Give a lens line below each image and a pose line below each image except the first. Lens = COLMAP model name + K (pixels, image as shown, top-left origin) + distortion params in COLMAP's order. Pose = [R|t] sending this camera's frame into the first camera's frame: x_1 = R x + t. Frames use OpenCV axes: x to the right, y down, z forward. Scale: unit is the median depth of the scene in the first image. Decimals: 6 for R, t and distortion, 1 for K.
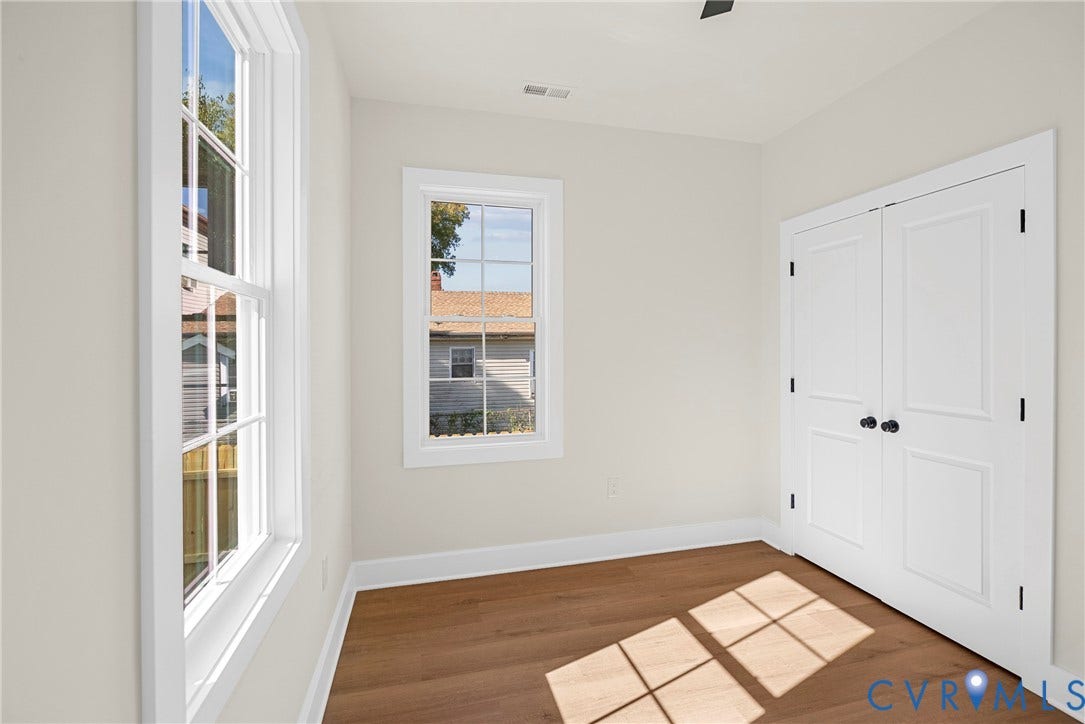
lens RADIAL K [[485.4, 0, 542.8], [0, 485.4, 343.4], [0, 0, 1]] dist [-0.002665, -0.000180]
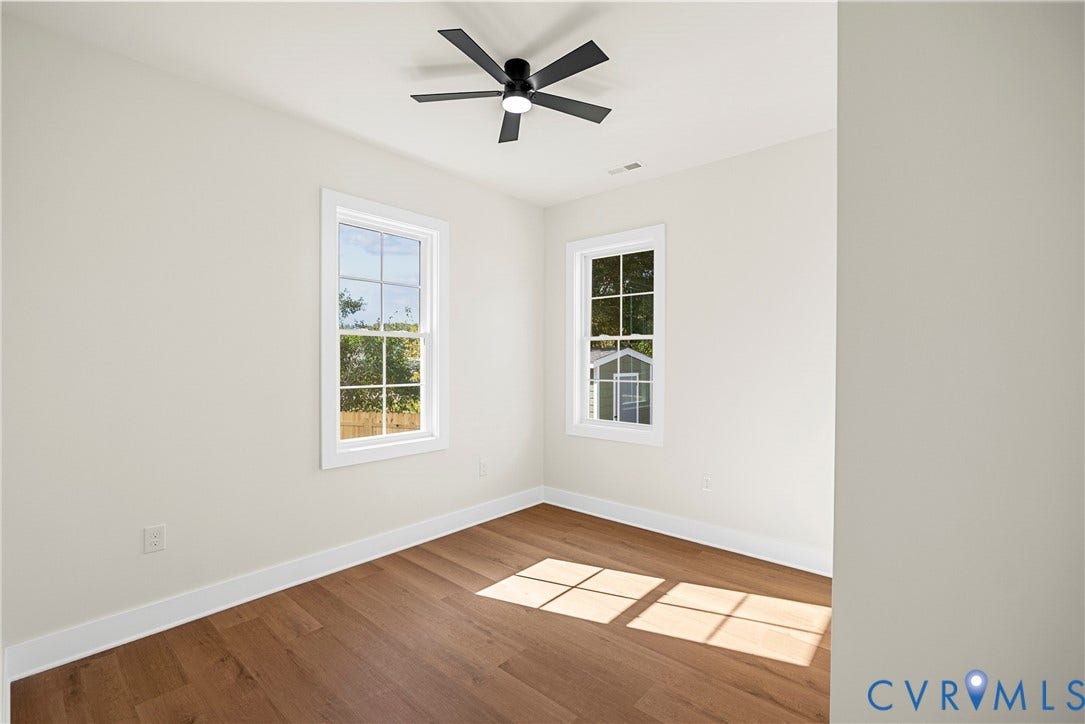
lens RADIAL K [[480.4, 0, 544.9], [0, 480.4, 360.5], [0, 0, 1]] dist [-0.003151, -0.000044]
pose [[0.563234, 0.009417, -0.826244, 1.118653], [-0.001799, 0.999947, 0.010171, 0.000037], [0.826295, -0.004242, 0.563221, 0.070796]]
